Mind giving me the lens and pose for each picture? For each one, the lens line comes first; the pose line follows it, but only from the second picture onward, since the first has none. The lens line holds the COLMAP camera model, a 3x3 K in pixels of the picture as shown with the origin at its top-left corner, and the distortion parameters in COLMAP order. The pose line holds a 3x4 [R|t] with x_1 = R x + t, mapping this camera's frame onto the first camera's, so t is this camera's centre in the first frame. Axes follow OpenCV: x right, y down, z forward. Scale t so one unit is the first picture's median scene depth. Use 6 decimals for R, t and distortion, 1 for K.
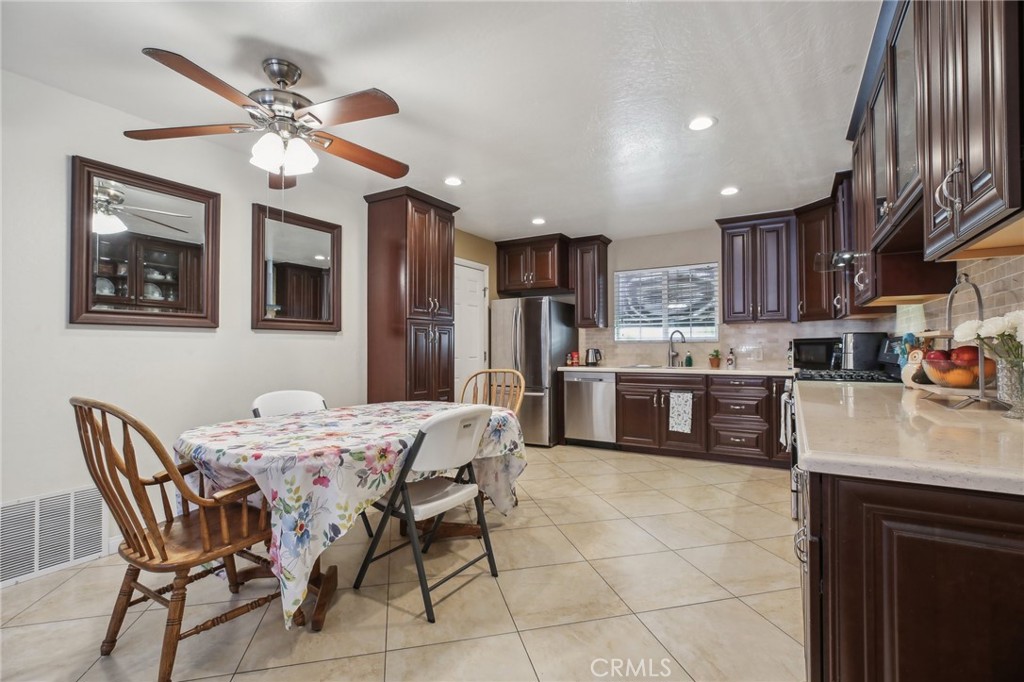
lens RADIAL K [[466.5, 0, 512.2], [0, 466.5, 340.9], [0, 0, 1]] dist [-0.017836, 0.006403]
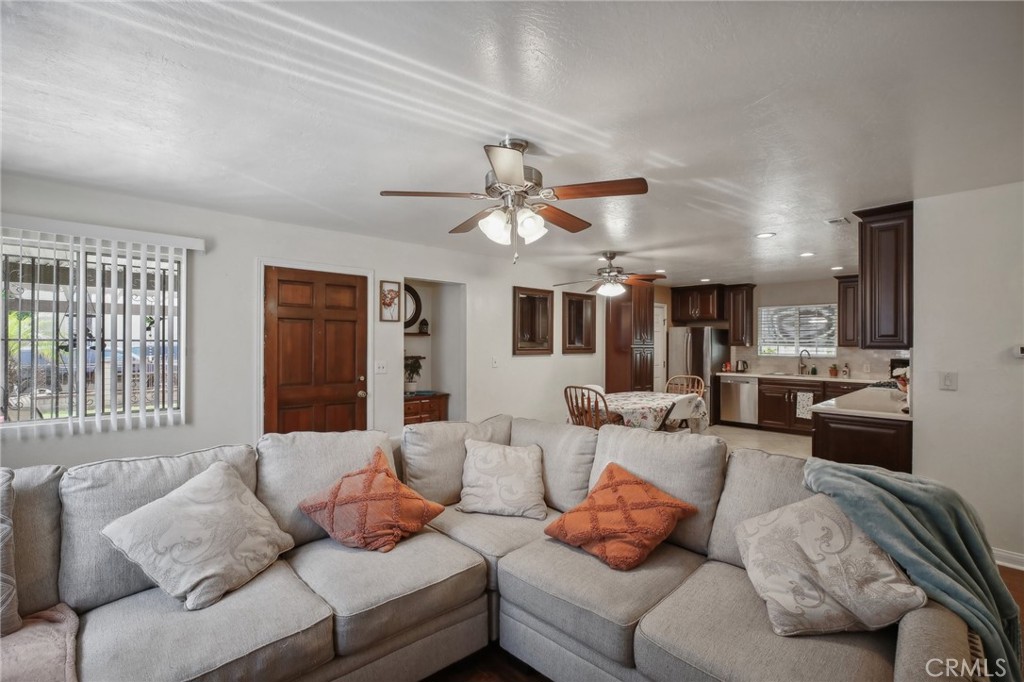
lens RADIAL K [[466.5, 0, 515.1], [0, 466.5, 343.8], [0, 0, 1]] dist [-0.017836, 0.006403]
pose [[0.964725, 0.007812, -0.263145, -0.134259], [-0.003136, 0.999830, 0.018184, -0.063189], [0.263242, -0.016717, 0.964585, -0.615651]]
